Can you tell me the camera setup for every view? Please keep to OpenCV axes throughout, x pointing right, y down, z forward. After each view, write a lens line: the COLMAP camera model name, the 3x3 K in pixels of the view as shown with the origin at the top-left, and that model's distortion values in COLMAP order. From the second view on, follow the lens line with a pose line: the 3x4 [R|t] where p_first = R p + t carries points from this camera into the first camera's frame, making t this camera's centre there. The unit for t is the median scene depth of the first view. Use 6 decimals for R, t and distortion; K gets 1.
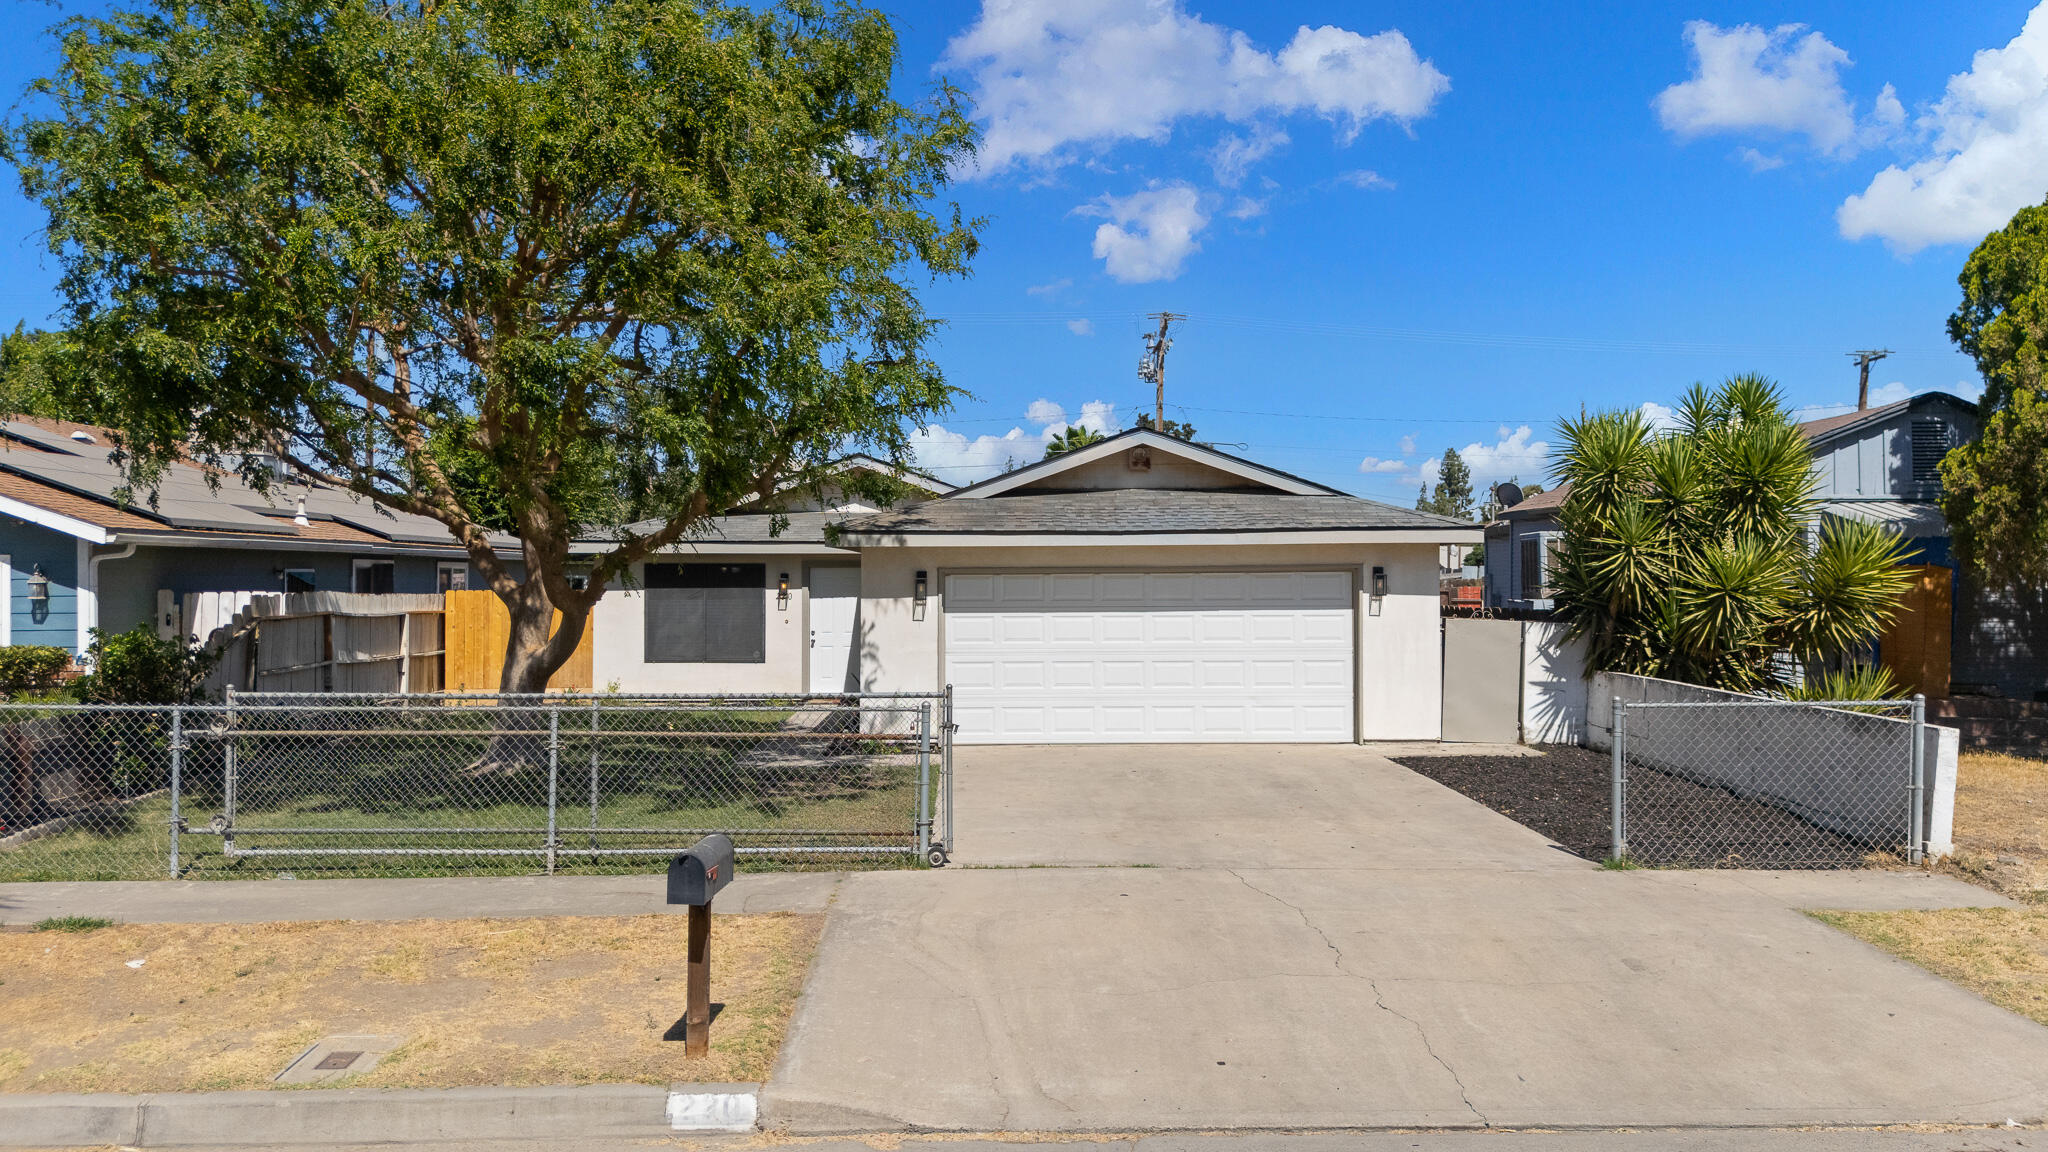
lens RADIAL K [[1482.7, 0, 1013.1], [0, 1482.7, 574.4], [0, 0, 1]] dist [0.065997, -0.065435]
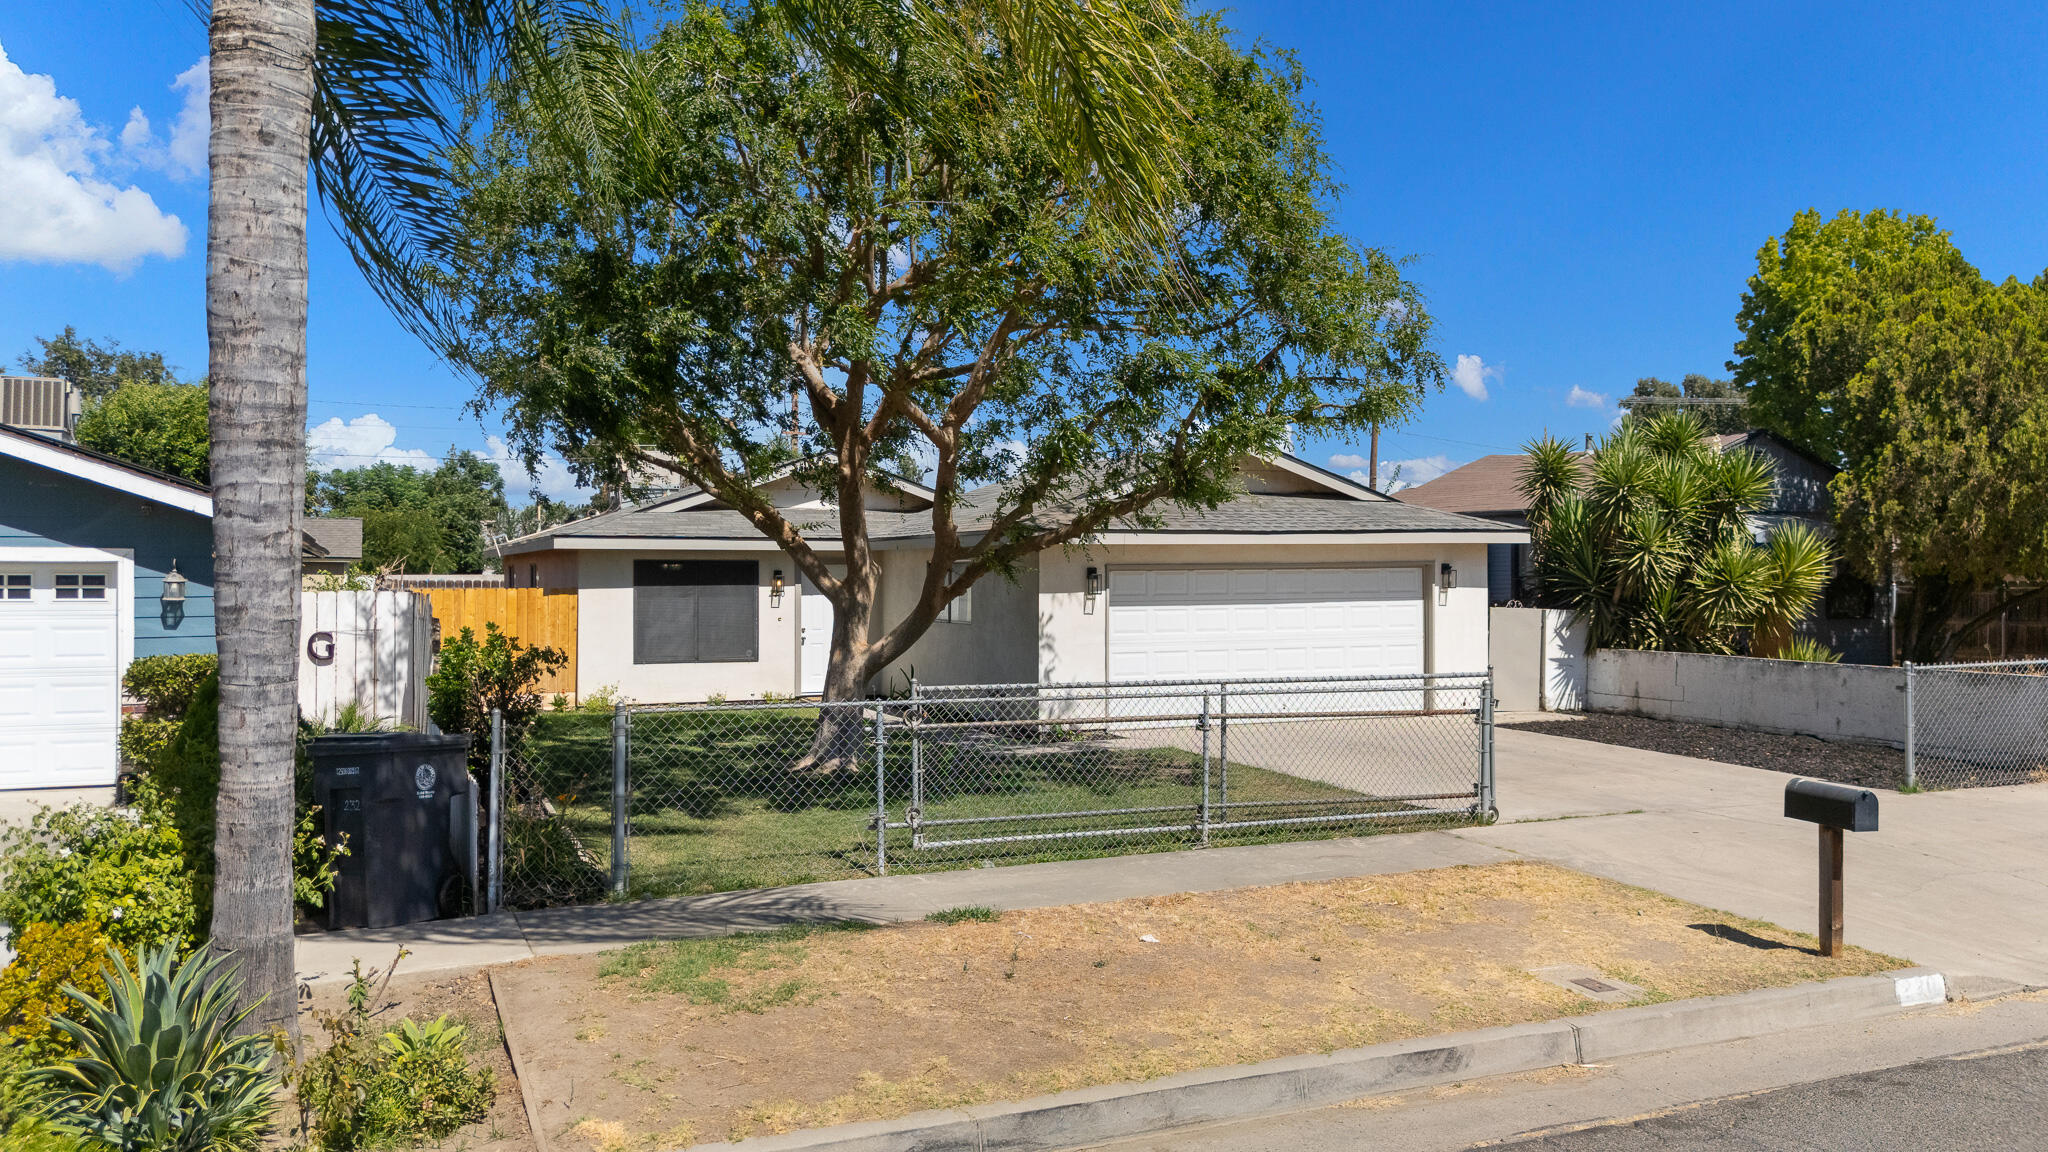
lens RADIAL K [[1482.7, 0, 1013.1], [0, 1482.7, 574.4], [0, 0, 1]] dist [0.065997, -0.065435]
pose [[0.934041, -0.002449, 0.357157, -0.493216], [0.001941, 0.999997, 0.001781, 0.000840], [-0.357160, -0.000970, 0.934043, 0.028992]]
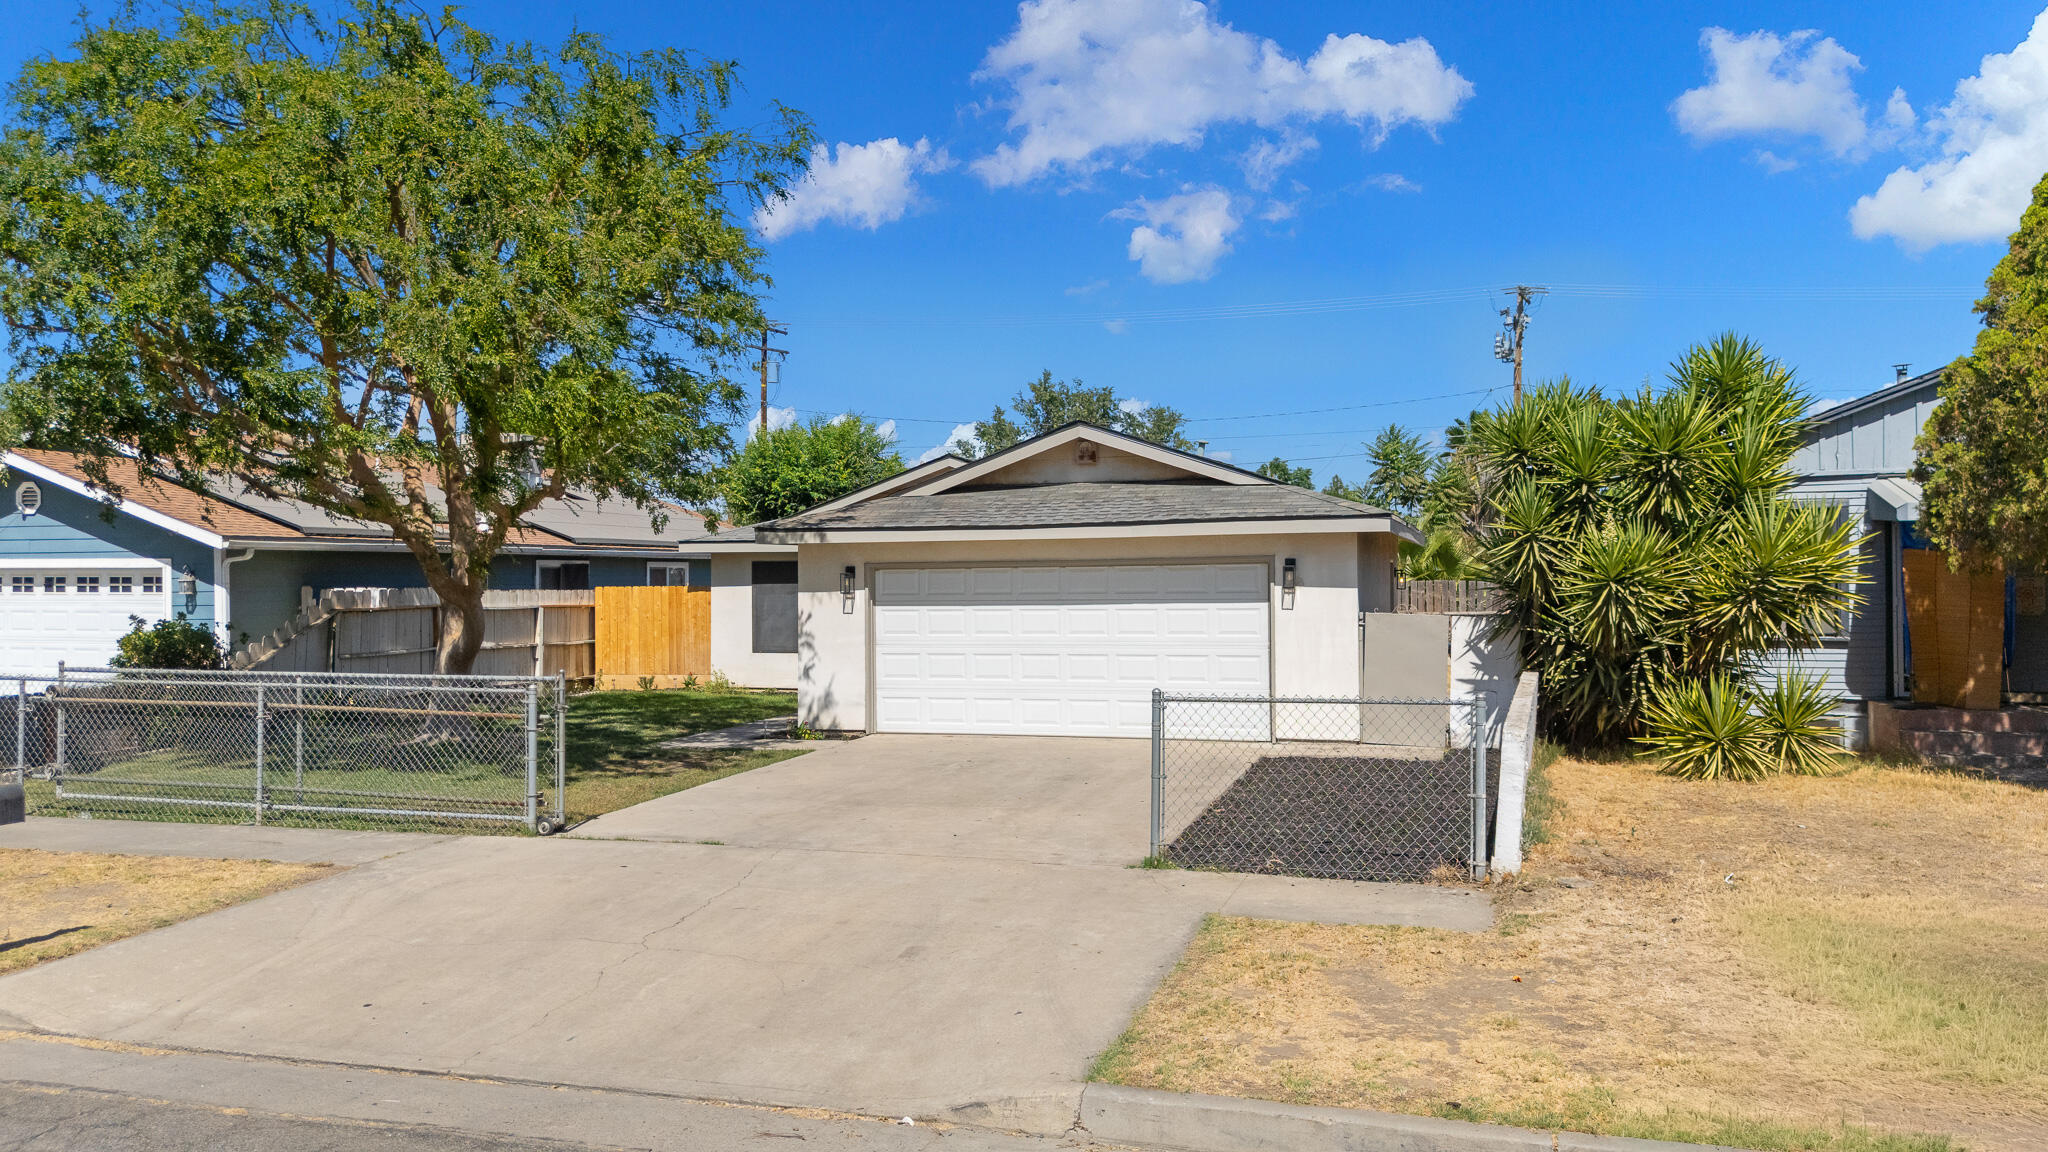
lens RADIAL K [[1482.7, 0, 1013.1], [0, 1482.7, 574.4], [0, 0, 1]] dist [0.065997, -0.065435]
pose [[0.948703, -0.005910, -0.316114, 0.381205], [0.006631, 0.999977, 0.001206, 0.003063], [0.316099, -0.003240, 0.948721, 0.036238]]
